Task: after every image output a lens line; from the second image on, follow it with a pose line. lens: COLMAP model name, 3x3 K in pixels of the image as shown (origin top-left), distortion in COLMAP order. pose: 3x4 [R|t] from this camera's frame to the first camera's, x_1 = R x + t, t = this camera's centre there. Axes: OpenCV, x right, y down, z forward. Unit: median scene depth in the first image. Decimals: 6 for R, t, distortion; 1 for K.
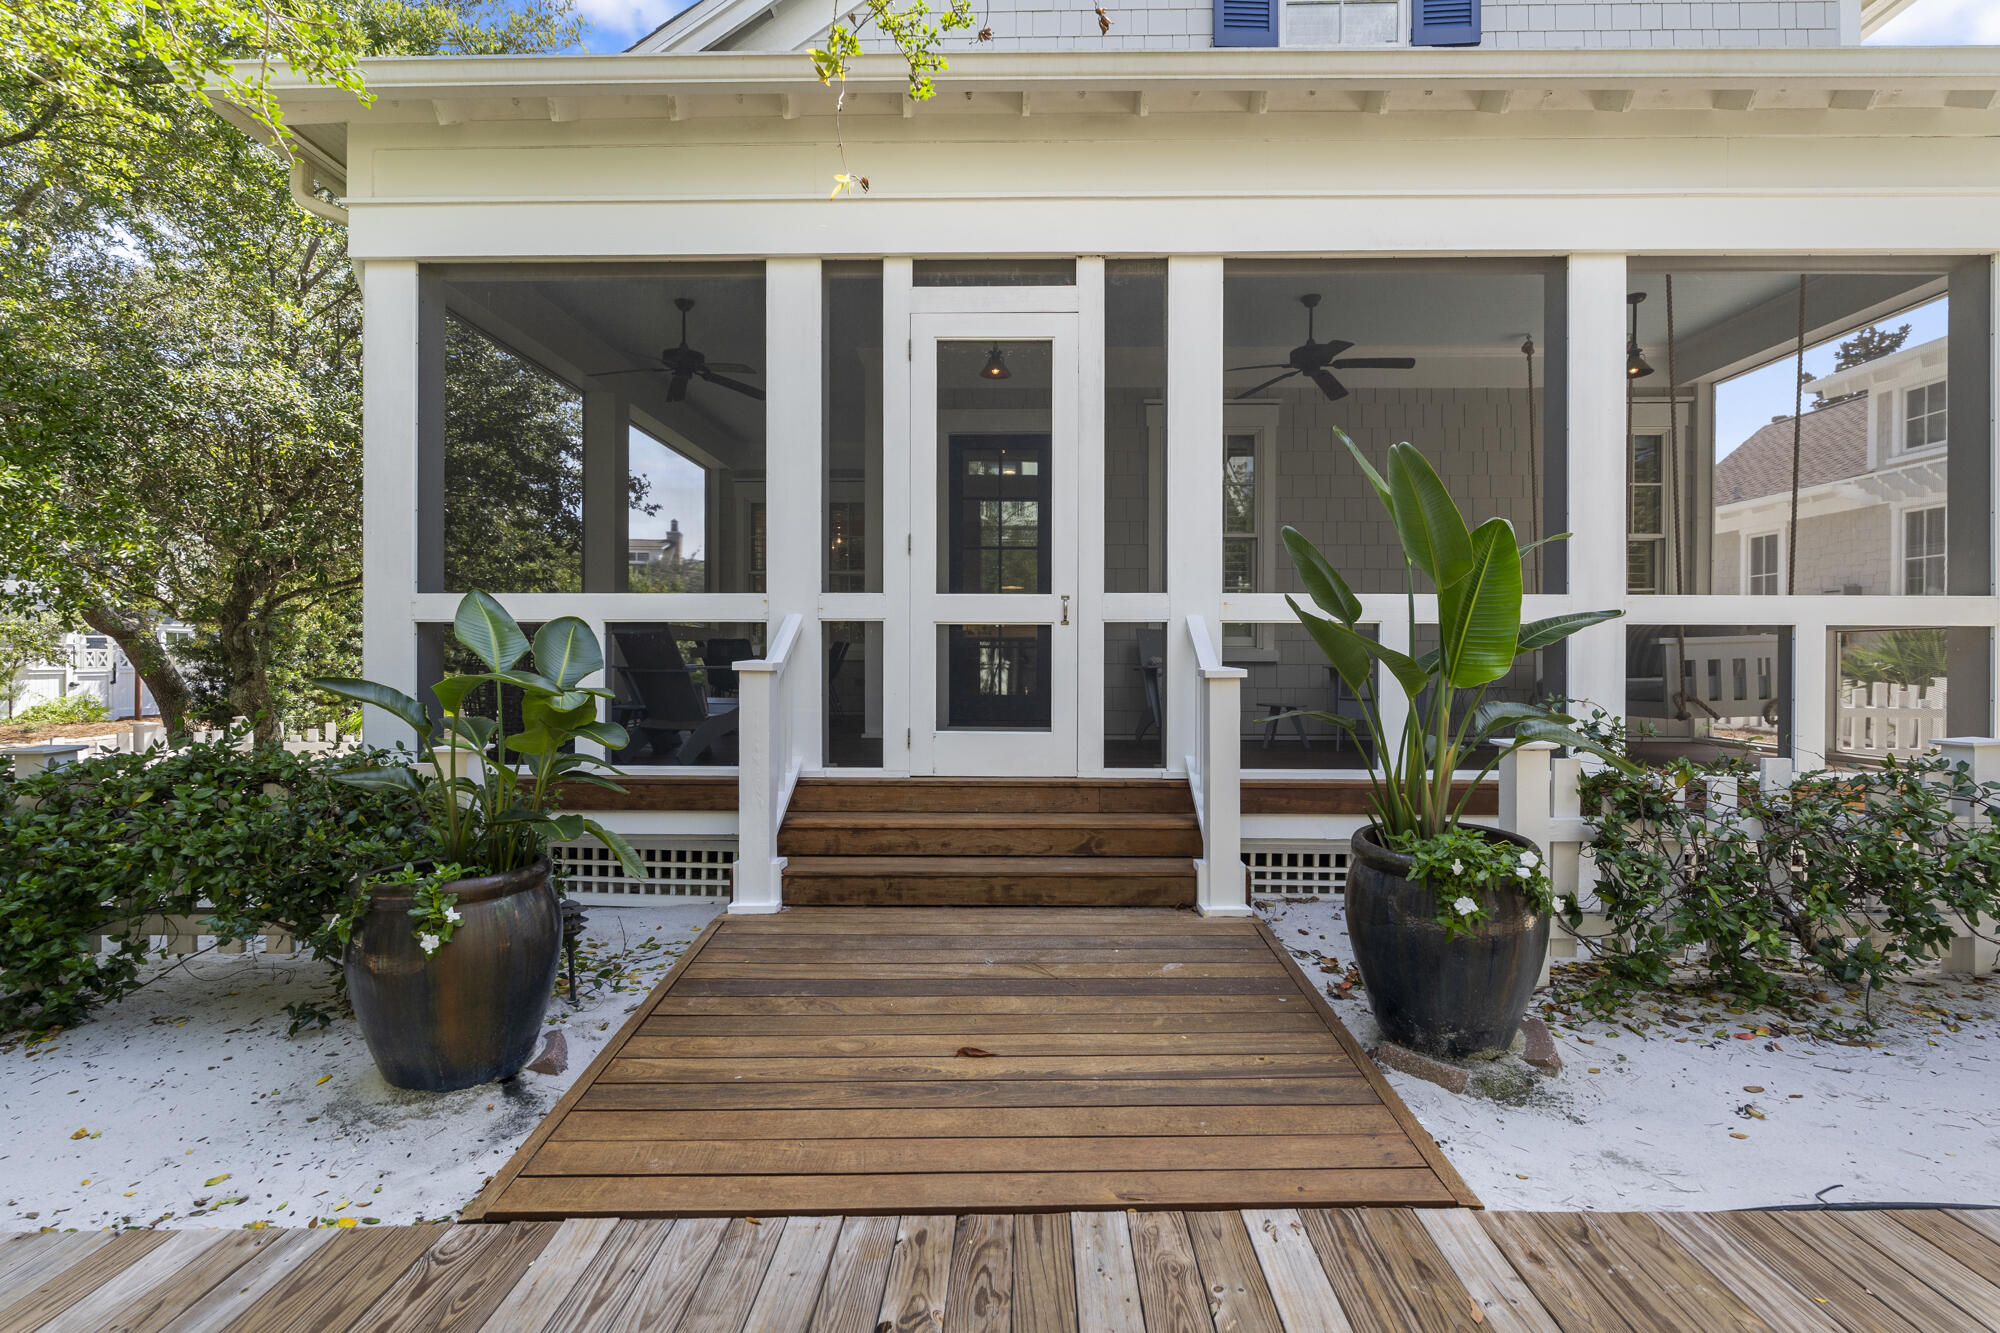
lens RADIAL K [[802.8, 0, 1000.0], [0, 802.8, 666.5], [0, 0, 1]] dist [-0.001613, -0.000166]
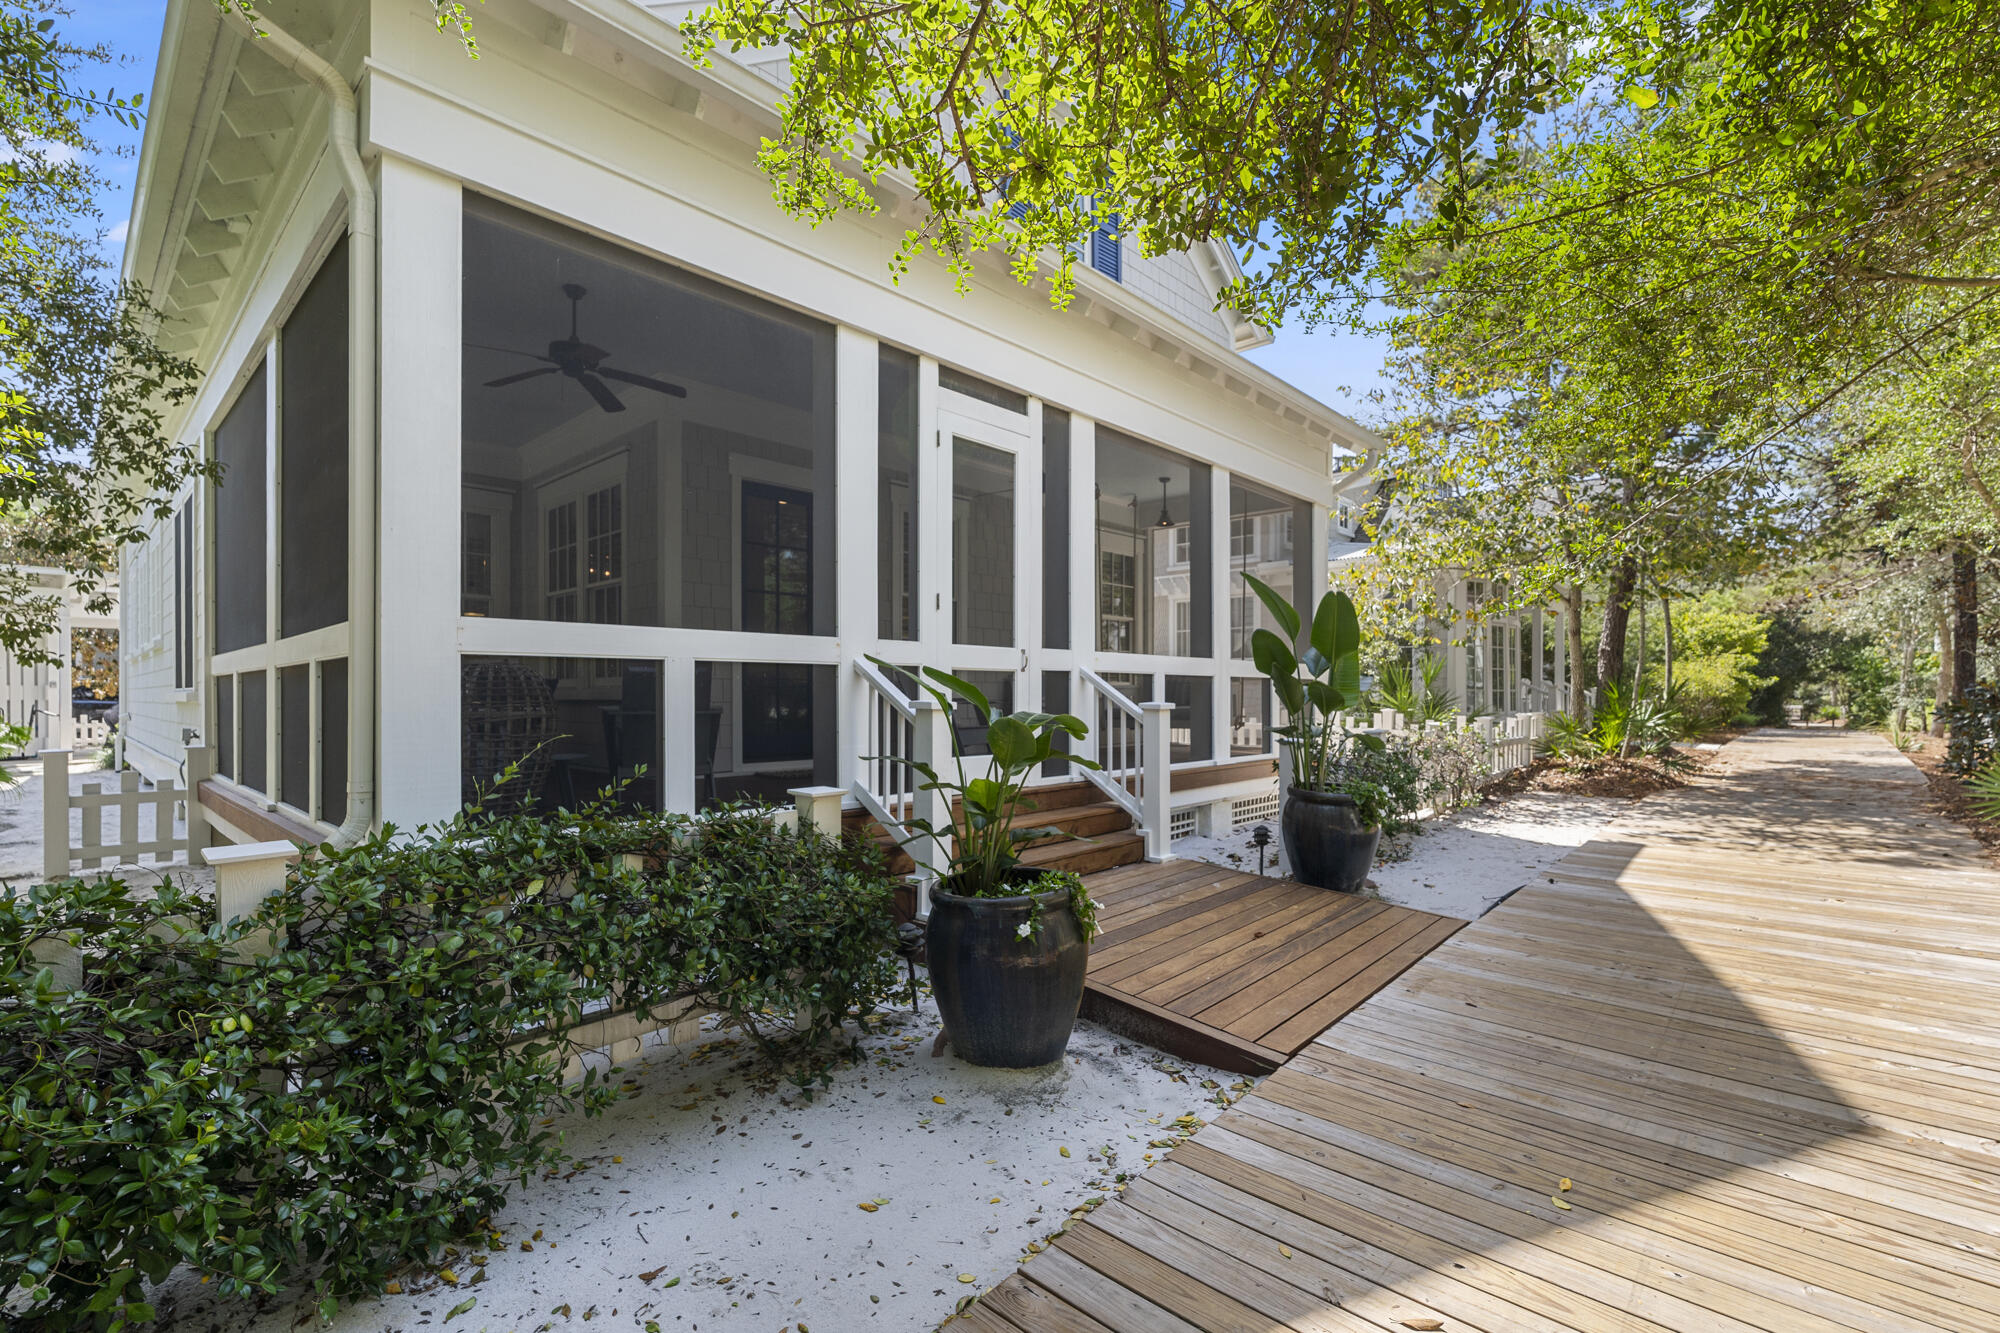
lens RADIAL K [[874.5, 0, 1000.5], [0, 874.5, 692.1], [0, 0, 1]] dist [0.001407, 0.000233]
pose [[0.671329, -0.003326, 0.741152, -1.008103], [0.012208, 0.999904, -0.006570, -0.009599], [-0.741059, 0.013459, 0.671305, 0.067769]]
